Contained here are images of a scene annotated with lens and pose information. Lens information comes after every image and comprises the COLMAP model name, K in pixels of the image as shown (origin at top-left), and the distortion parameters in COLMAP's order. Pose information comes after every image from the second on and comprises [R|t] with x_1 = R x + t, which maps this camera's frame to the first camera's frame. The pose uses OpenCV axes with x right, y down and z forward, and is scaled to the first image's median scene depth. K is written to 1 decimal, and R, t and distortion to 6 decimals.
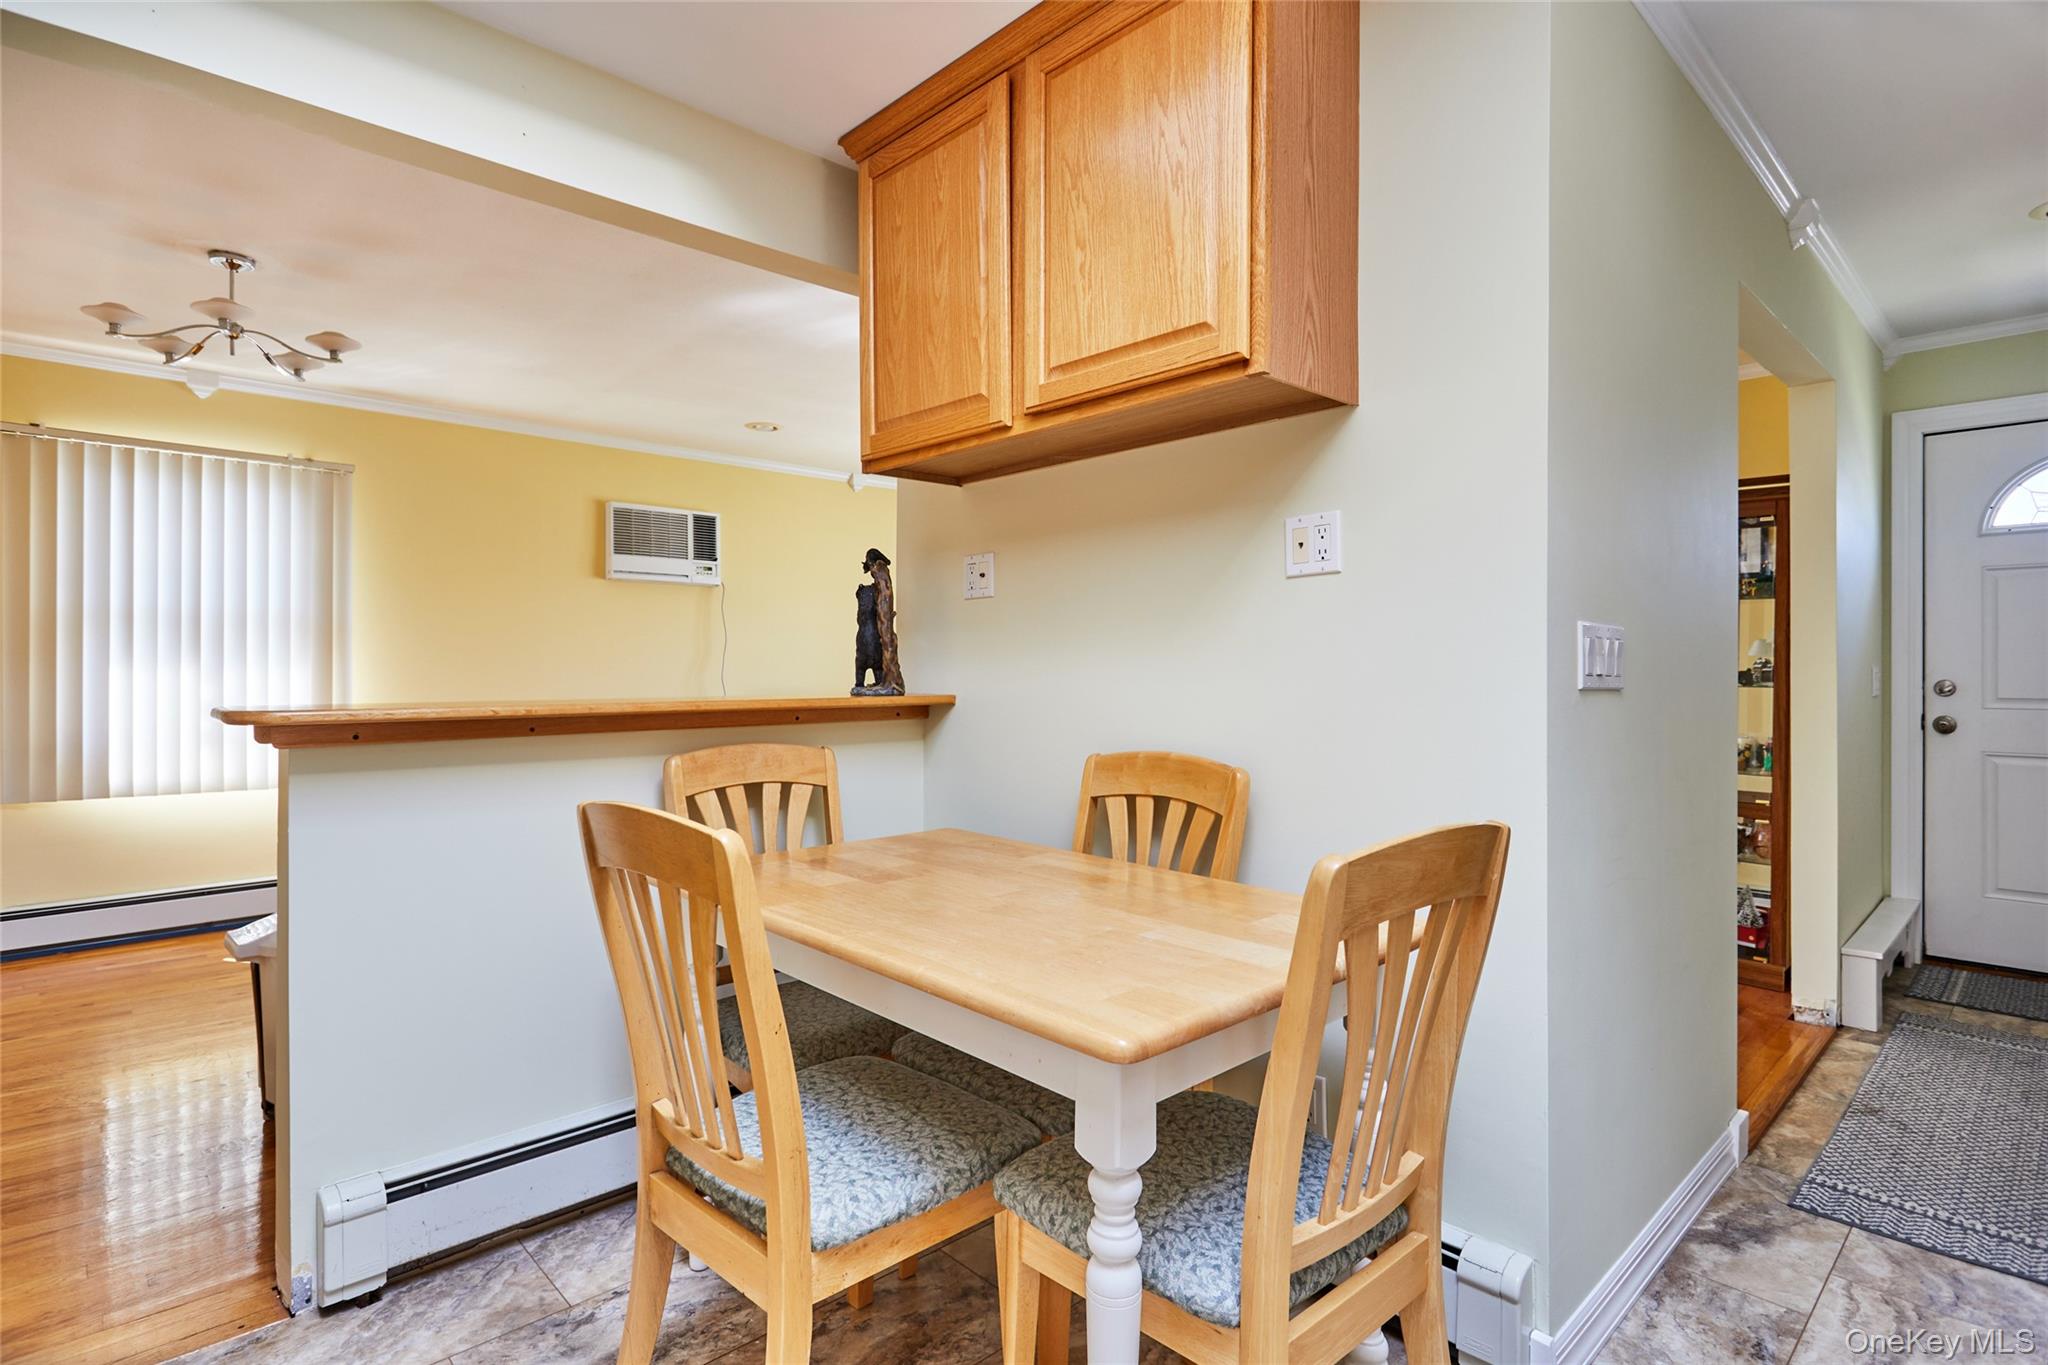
lens RADIAL K [[1027.2, 0, 1029.6], [0, 1027.2, 666.6], [0, 0, 1]] dist [0.001093, -0.000602]
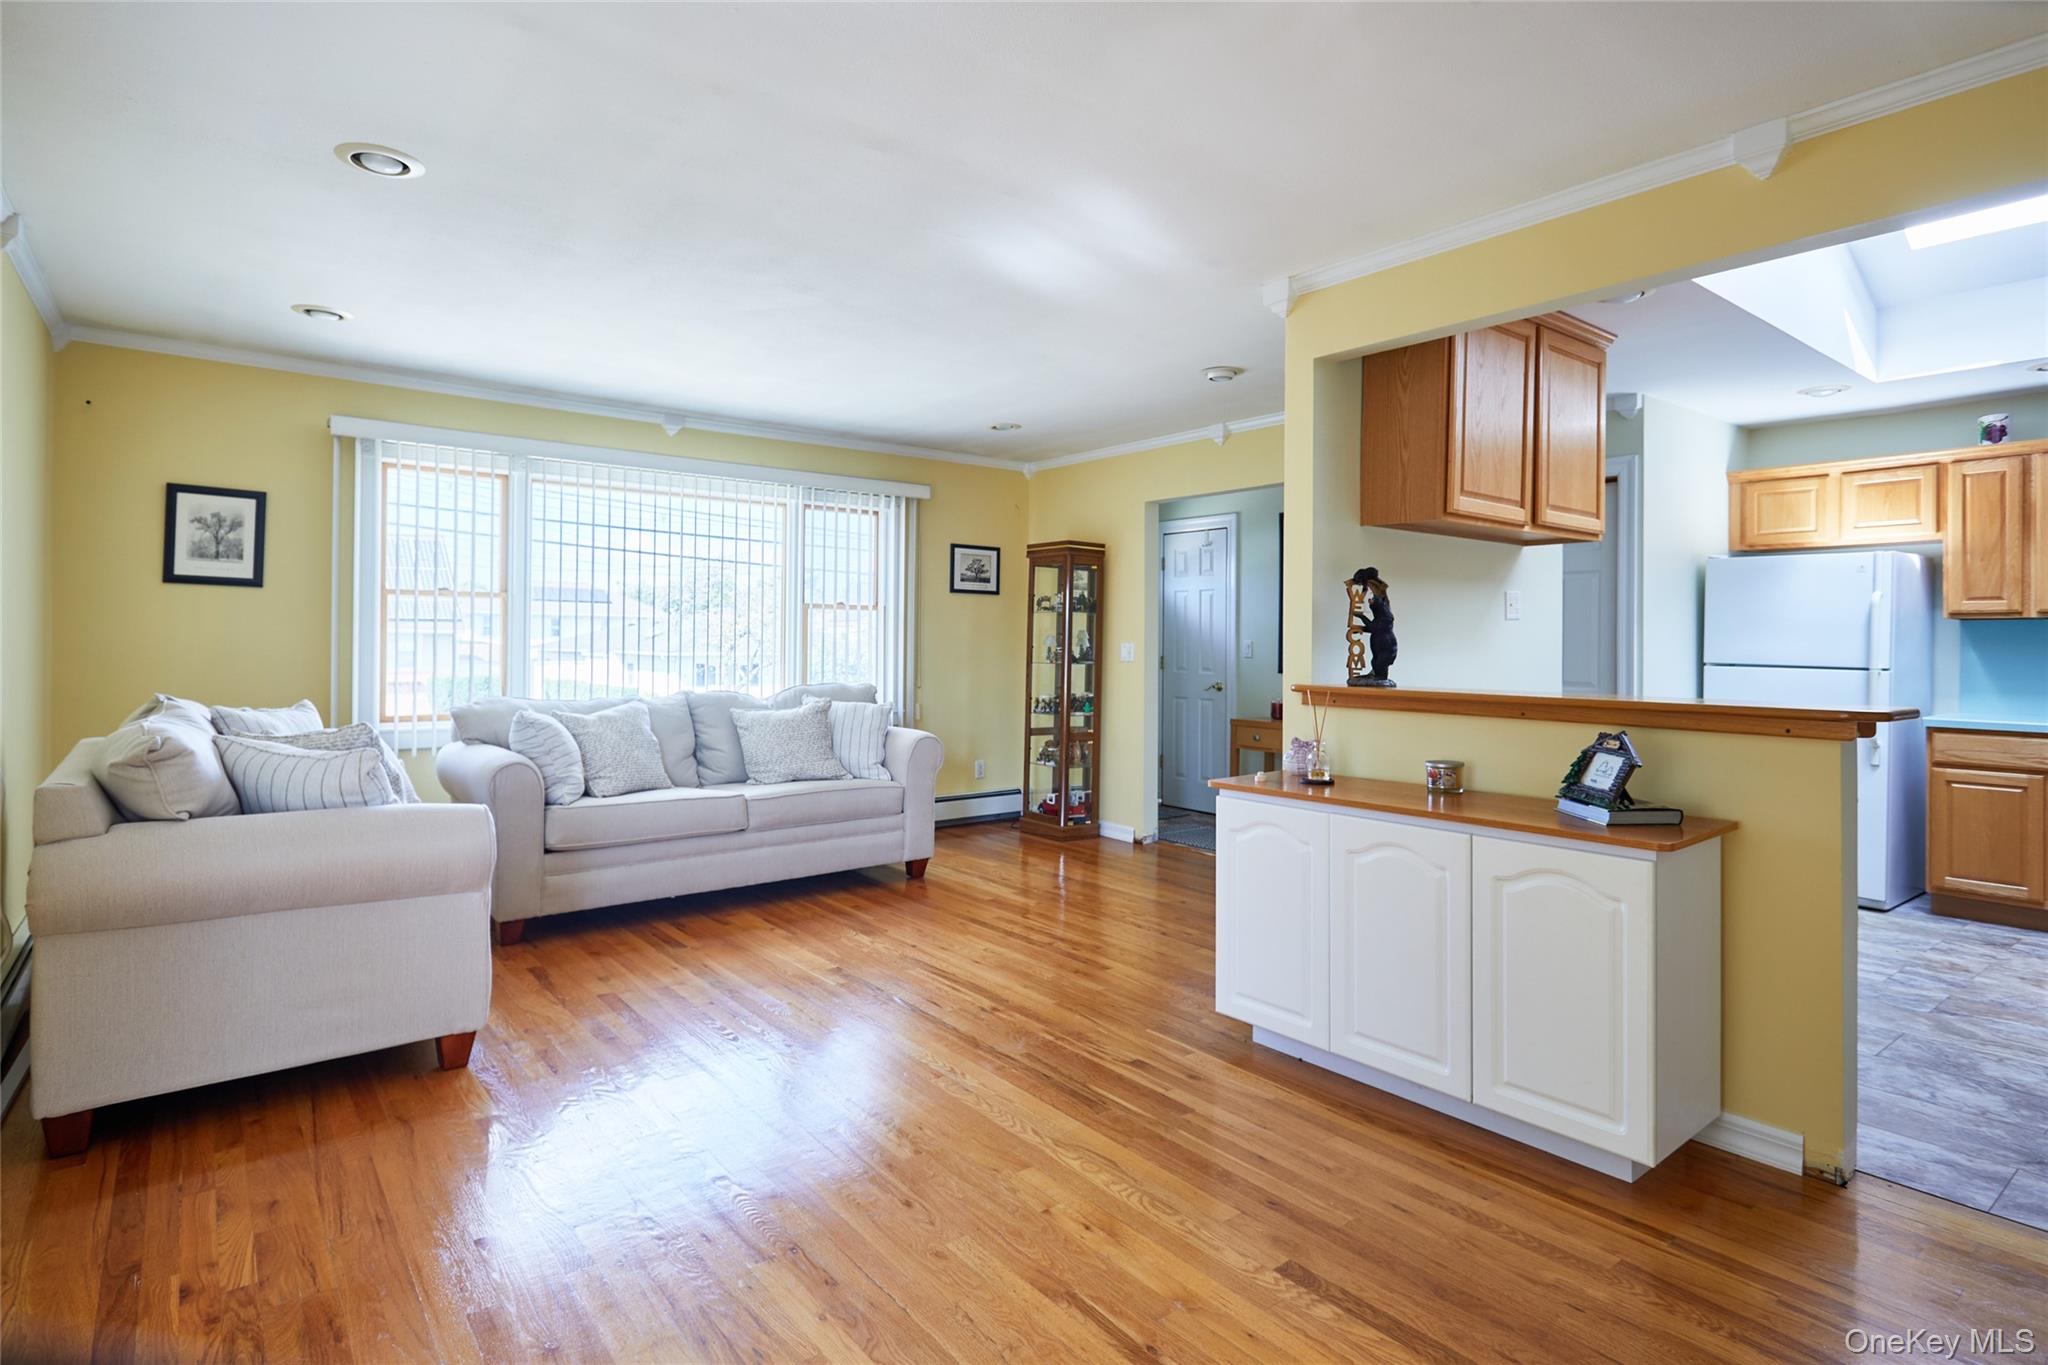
lens RADIAL K [[1050.4, 0, 1022.3], [0, 1050.4, 638.2], [0, 0, 1]] dist [0.001770, -0.000333]
pose [[0.095091, 0.006899, 0.995445, -1.426737], [-0.011524, 0.999917, -0.005829, -0.017334], [-0.995402, -0.010917, 0.095163, 1.278631]]
